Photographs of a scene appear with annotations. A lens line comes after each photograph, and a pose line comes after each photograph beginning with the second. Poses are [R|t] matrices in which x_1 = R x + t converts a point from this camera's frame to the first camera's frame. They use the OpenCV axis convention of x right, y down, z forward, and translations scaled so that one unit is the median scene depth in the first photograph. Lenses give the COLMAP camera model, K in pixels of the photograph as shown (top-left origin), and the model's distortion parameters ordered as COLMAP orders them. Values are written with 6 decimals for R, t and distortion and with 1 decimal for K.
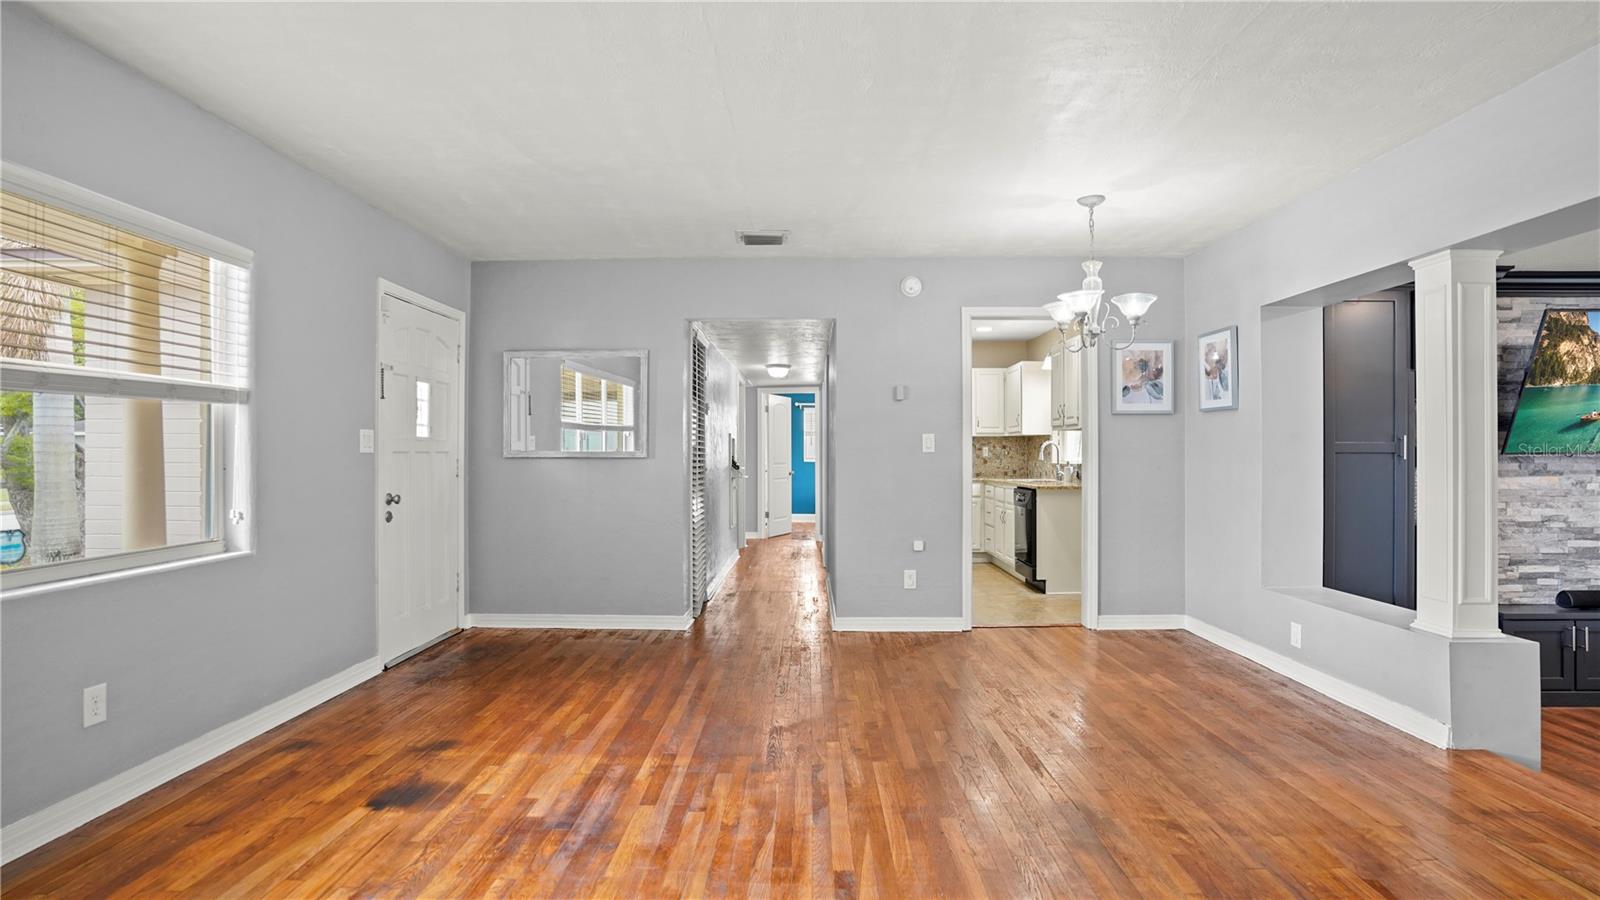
lens RADIAL K [[791.2, 0, 794.1], [0, 791.2, 447.6], [0, 0, 1]] dist [-0.081387, 0.038442]
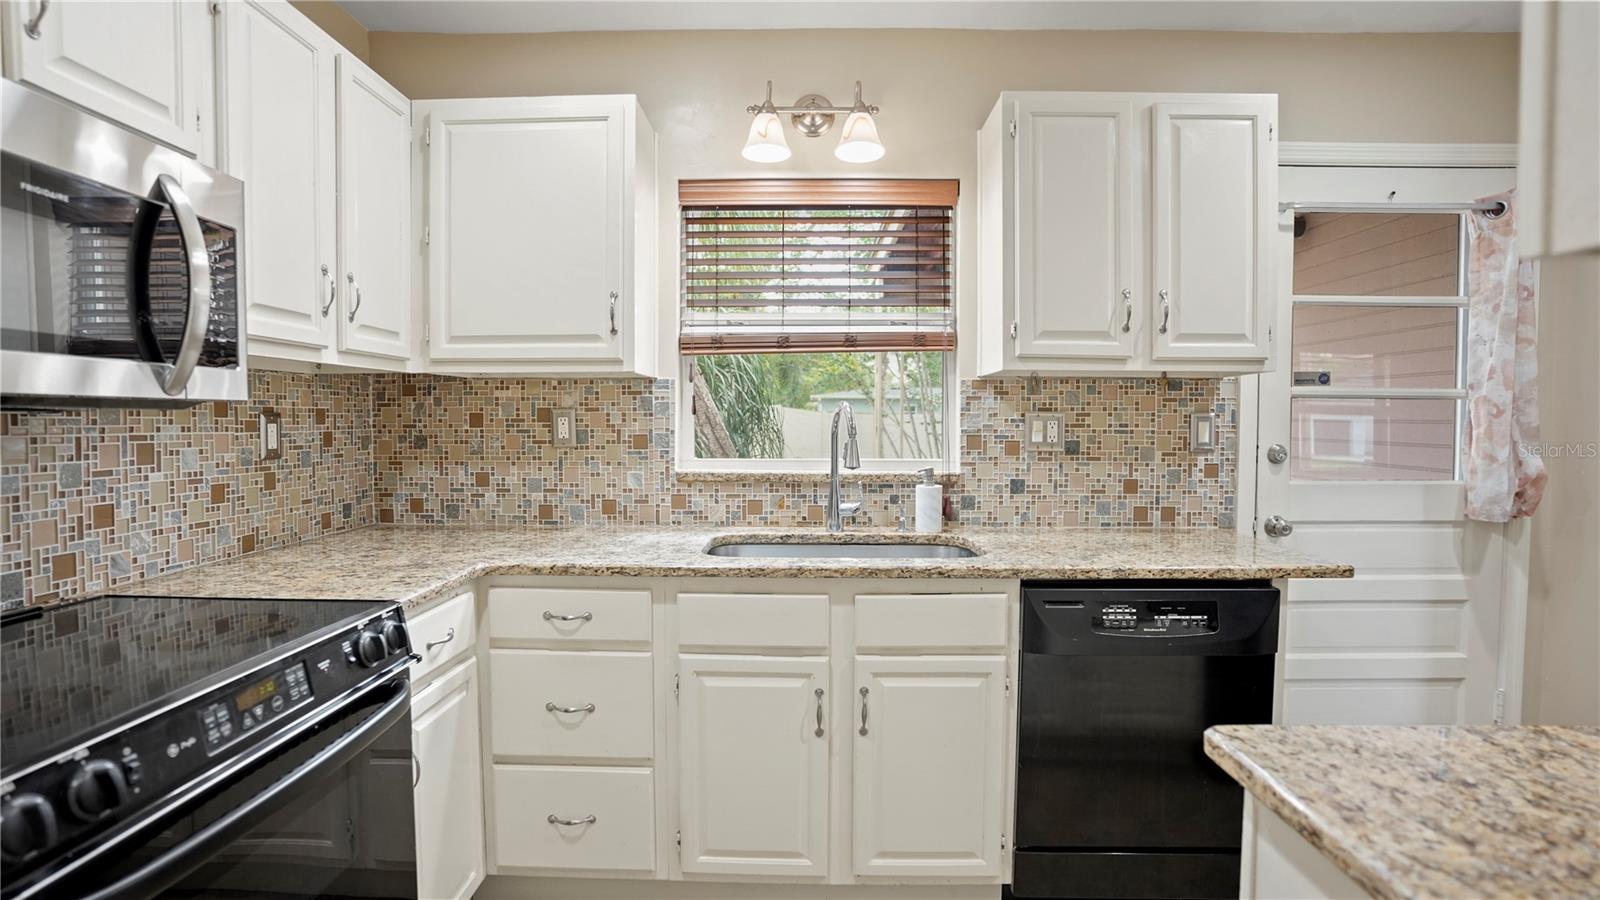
lens RADIAL K [[791.2, 0, 794.1], [0, 791.2, 447.6], [0, 0, 1]] dist [-0.081387, 0.038442]
pose [[-0.002512, -0.036731, 0.999322, 0.051897], [-0.013095, 0.999241, 0.036695, -0.003549], [-0.999911, -0.012994, -0.002991, 1.914022]]
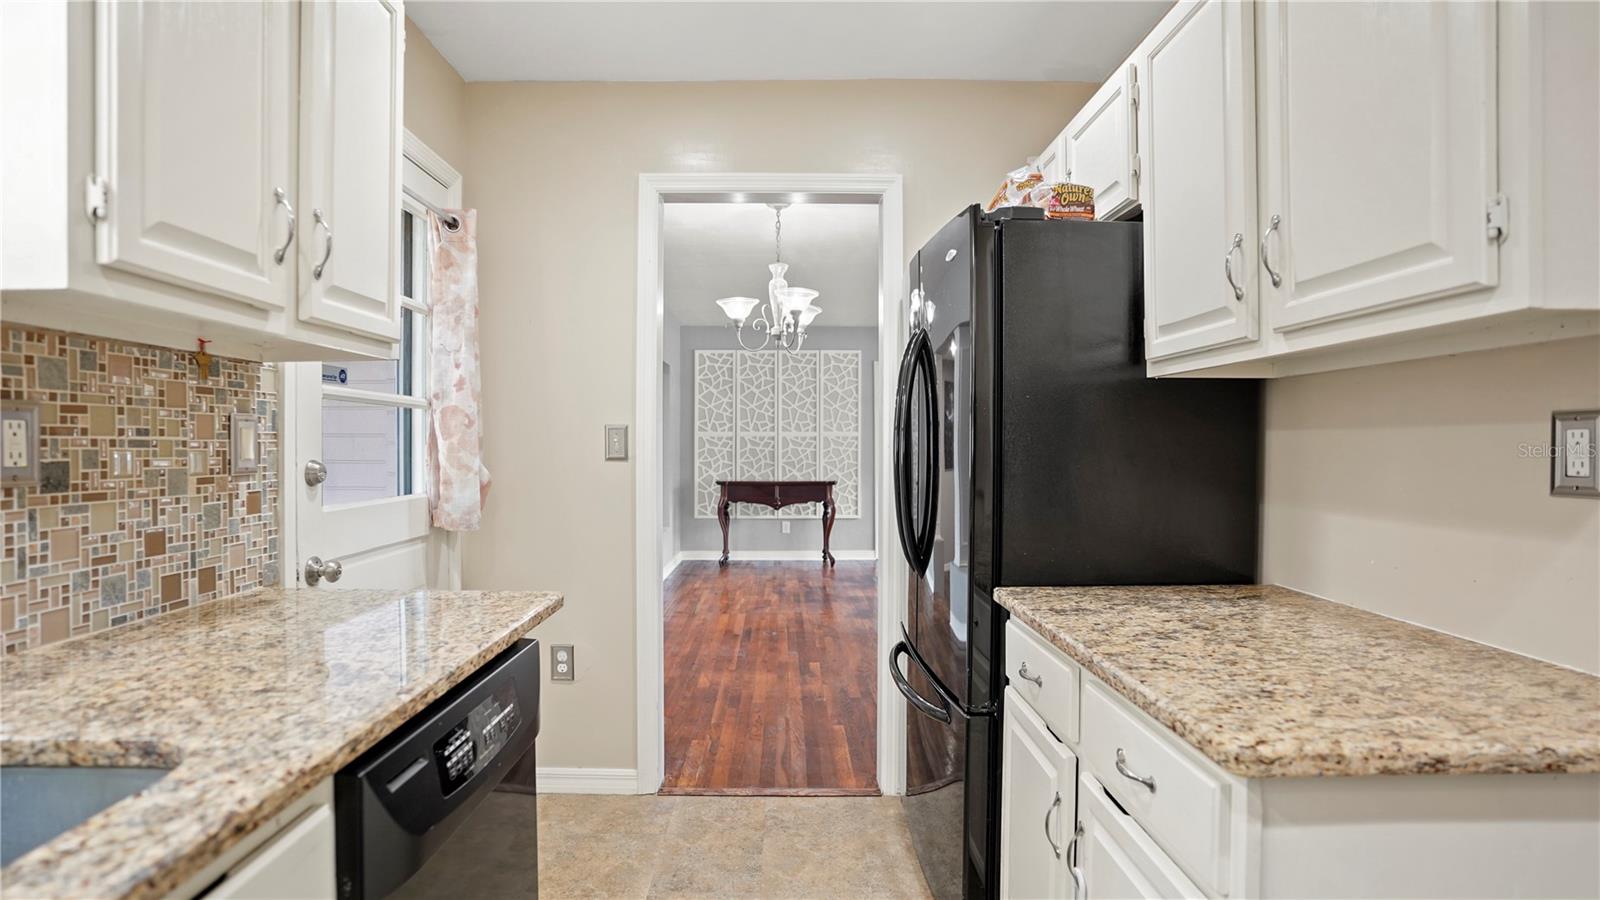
lens RADIAL K [[791.2, 0, 794.1], [0, 791.2, 447.6], [0, 0, 1]] dist [-0.081387, 0.038442]
pose [[-0.999407, -0.000255, -0.034438, 0.389848], [-0.000008, 0.999974, -0.007163, 0.007040], [0.034439, -0.007158, -0.999381, 1.987199]]
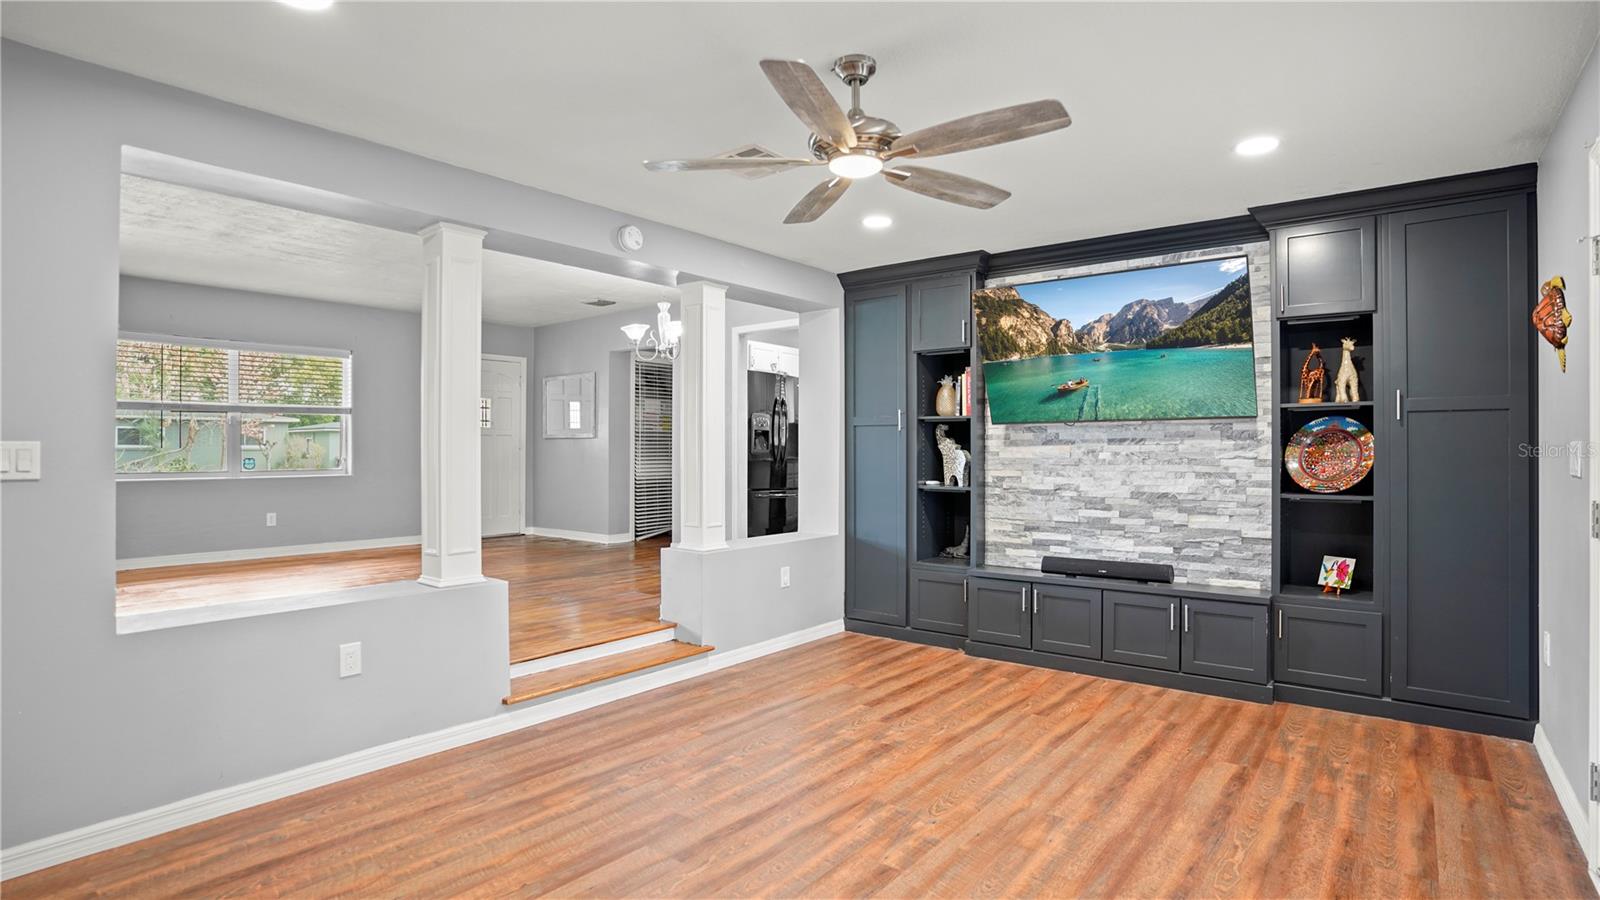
lens RADIAL K [[794.7, 0, 790.4], [0, 794.7, 443.5], [0, 0, 1]] dist [-0.086475, 0.041806]
pose [[0.787366, -0.005548, -0.616461, 1.499465], [0.007409, 0.999972, 0.000464, 0.035651], [0.616441, -0.004933, 0.787386, -0.056587]]
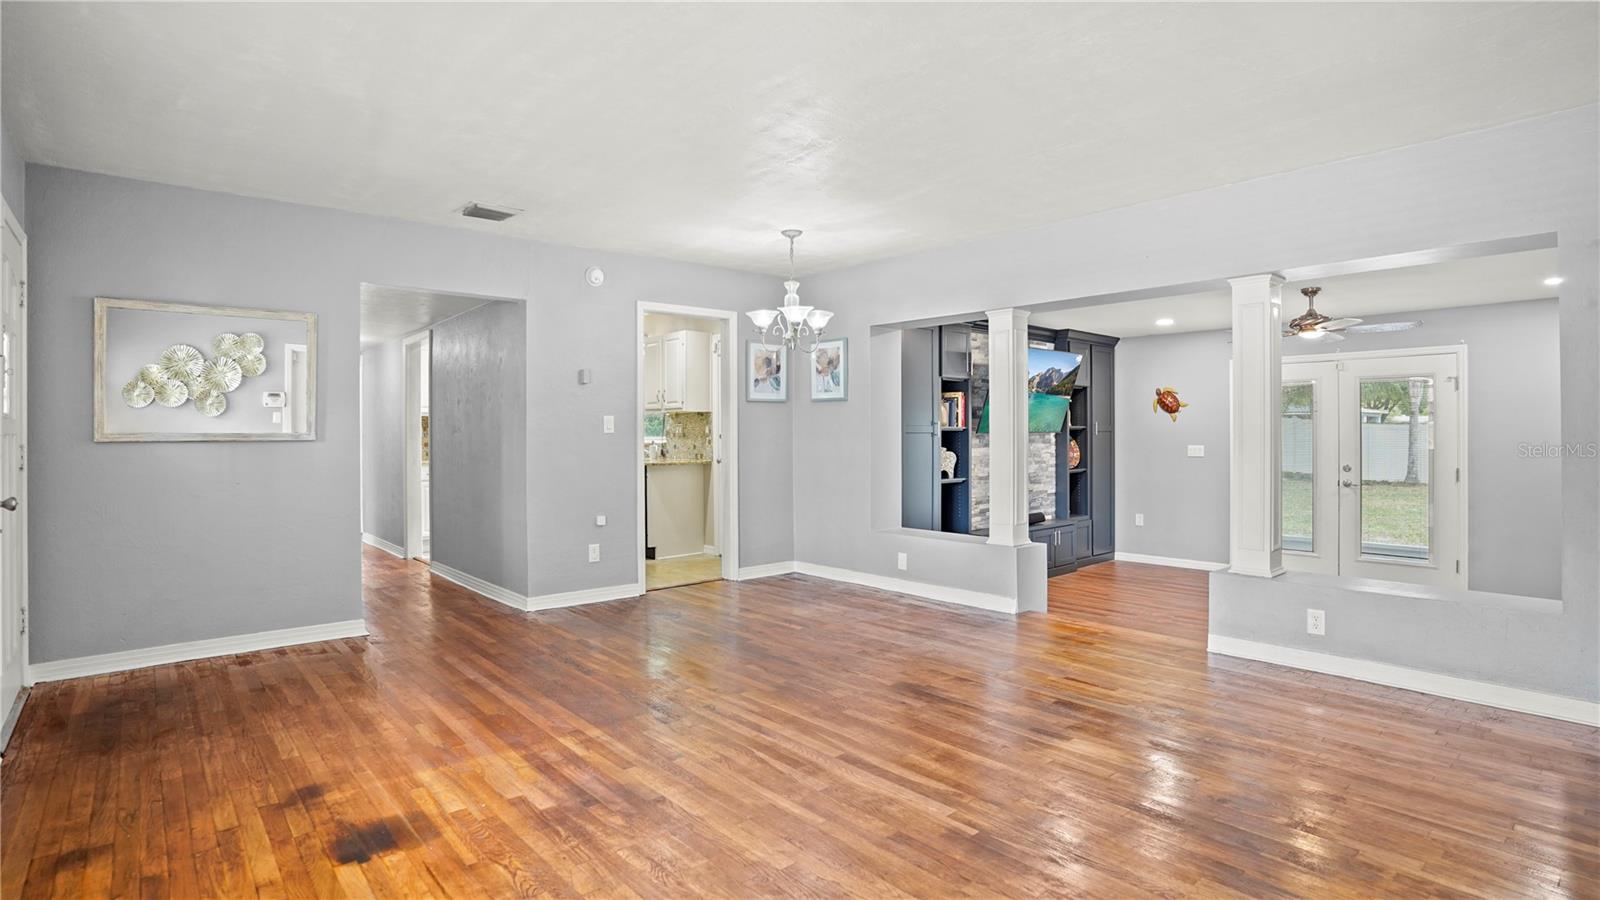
lens RADIAL K [[798.4, 0, 795.2], [0, 798.4, 432.9], [0, 0, 1]] dist [-0.083616, 0.042934]
pose [[0.743494, -0.002281, 0.668738, -0.469563], [-0.002693, 0.999976, 0.006405, -0.002167], [-0.668737, -0.006563, 0.743470, 0.036824]]
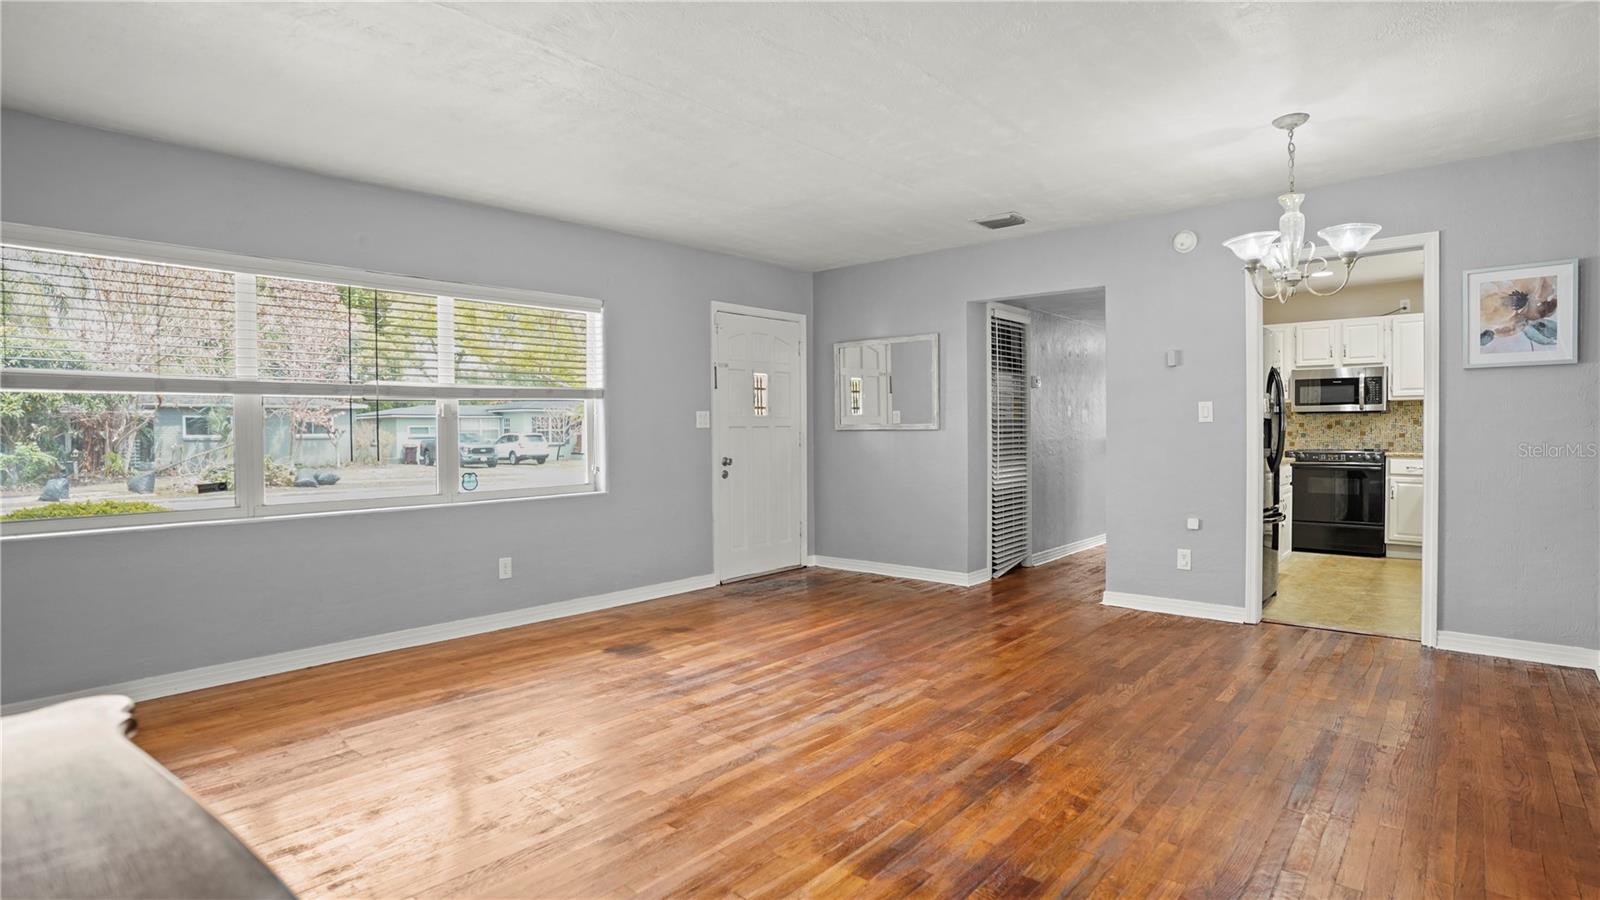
lens RADIAL K [[794.7, 0, 790.4], [0, 794.7, 443.5], [0, 0, 1]] dist [-0.086475, 0.041806]
pose [[0.757136, 0.005223, -0.653237, 0.508049], [0.015601, 0.999538, 0.026075, -0.000073], [0.653071, -0.029934, 0.756705, 0.013163]]
